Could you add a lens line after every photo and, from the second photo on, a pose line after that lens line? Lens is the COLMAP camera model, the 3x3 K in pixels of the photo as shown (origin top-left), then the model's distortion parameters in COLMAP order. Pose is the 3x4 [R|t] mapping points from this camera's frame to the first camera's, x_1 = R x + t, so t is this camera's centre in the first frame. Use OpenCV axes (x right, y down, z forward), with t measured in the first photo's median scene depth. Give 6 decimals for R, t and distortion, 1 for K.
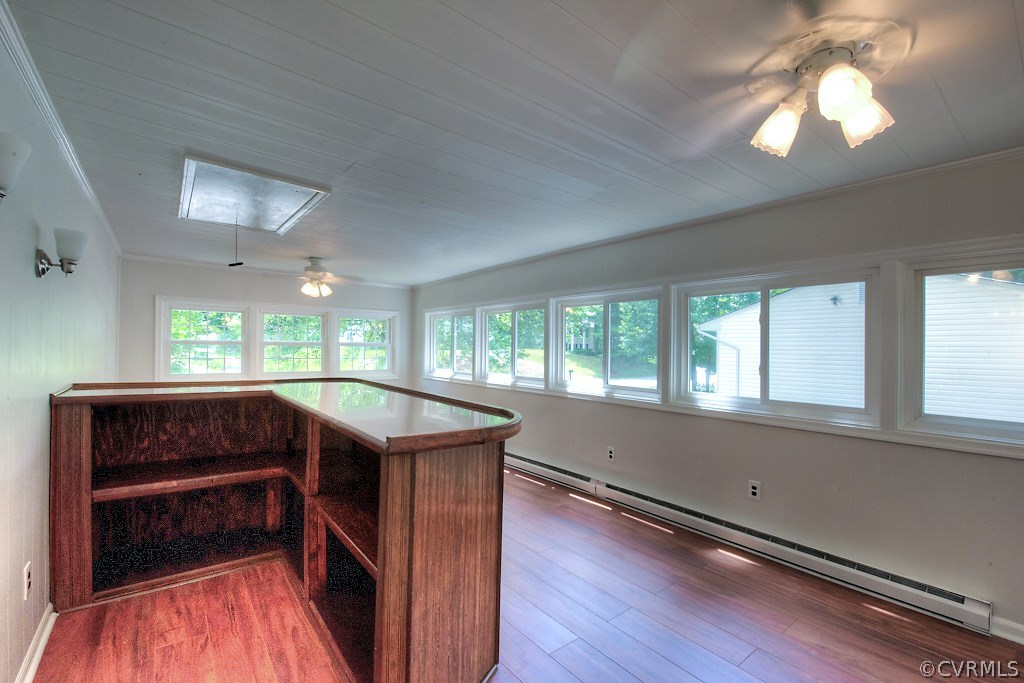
lens RADIAL K [[446.7, 0, 502.5], [0, 446.7, 344.8], [0, 0, 1]] dist [-0.001630, -0.000170]
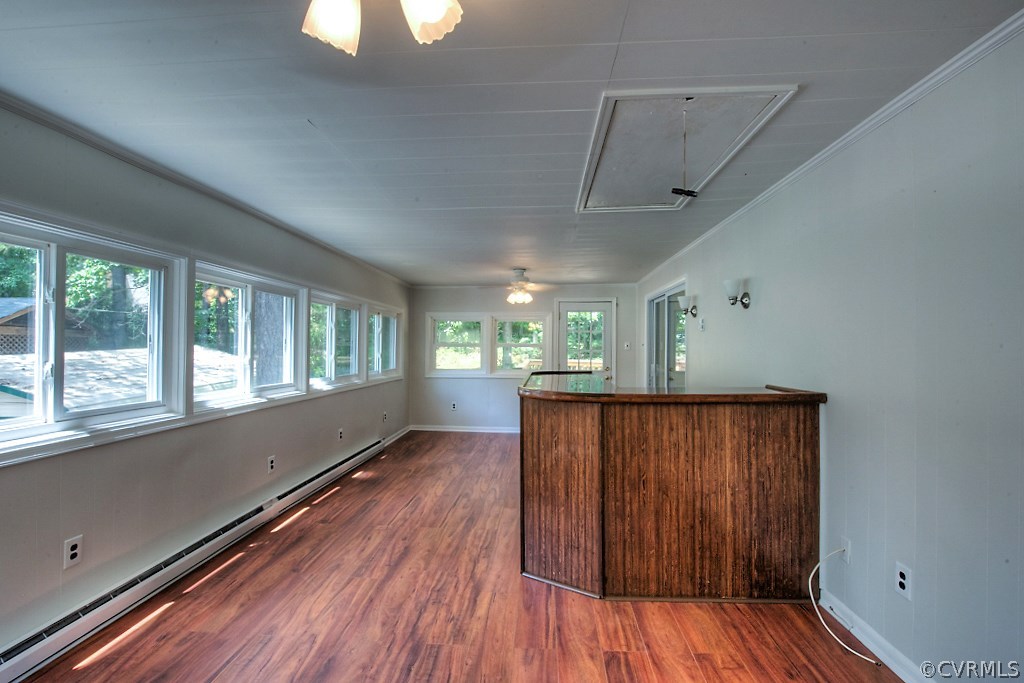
lens RADIAL K [[442.6, 0, 515.1], [0, 442.6, 343.9], [0, 0, 1]] dist [-0.013369, -0.000958]
pose [[-0.756954, -0.002894, 0.653462, -0.709063], [-0.008813, 0.999944, -0.005780, 0.004404], [-0.653409, -0.010135, -0.756937, 1.369277]]
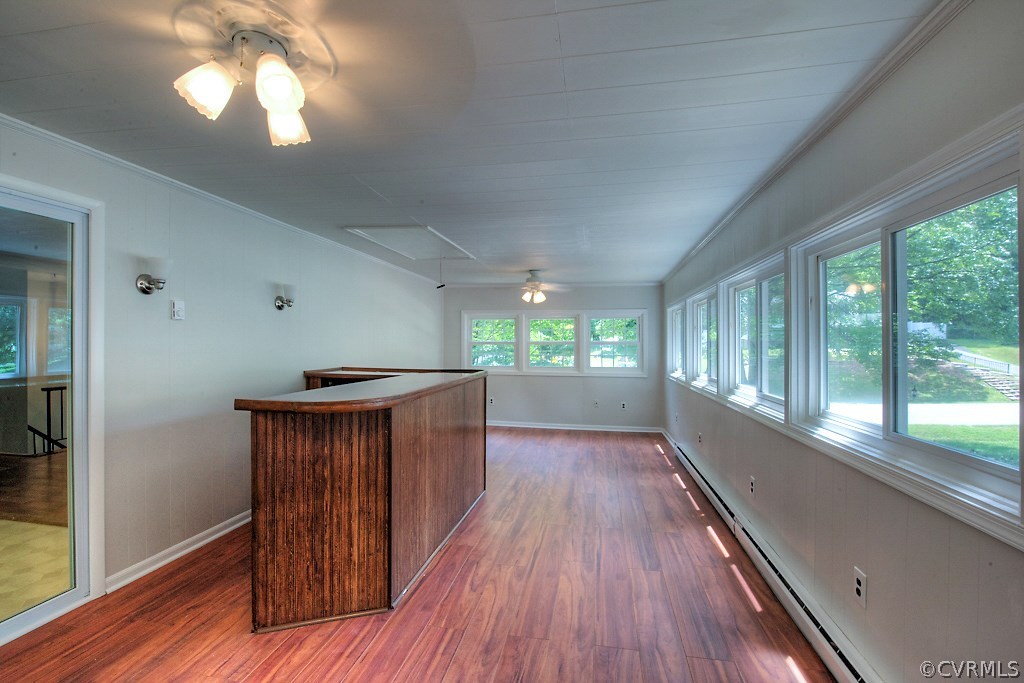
lens RADIAL K [[442.6, 0, 515.1], [0, 442.6, 343.9], [0, 0, 1]] dist [-0.013369, -0.000958]
pose [[0.670607, -0.008359, -0.741765, 0.528568], [0.008149, 0.999959, -0.003902, 0.006497], [0.741768, -0.003428, 0.670648, 0.220683]]
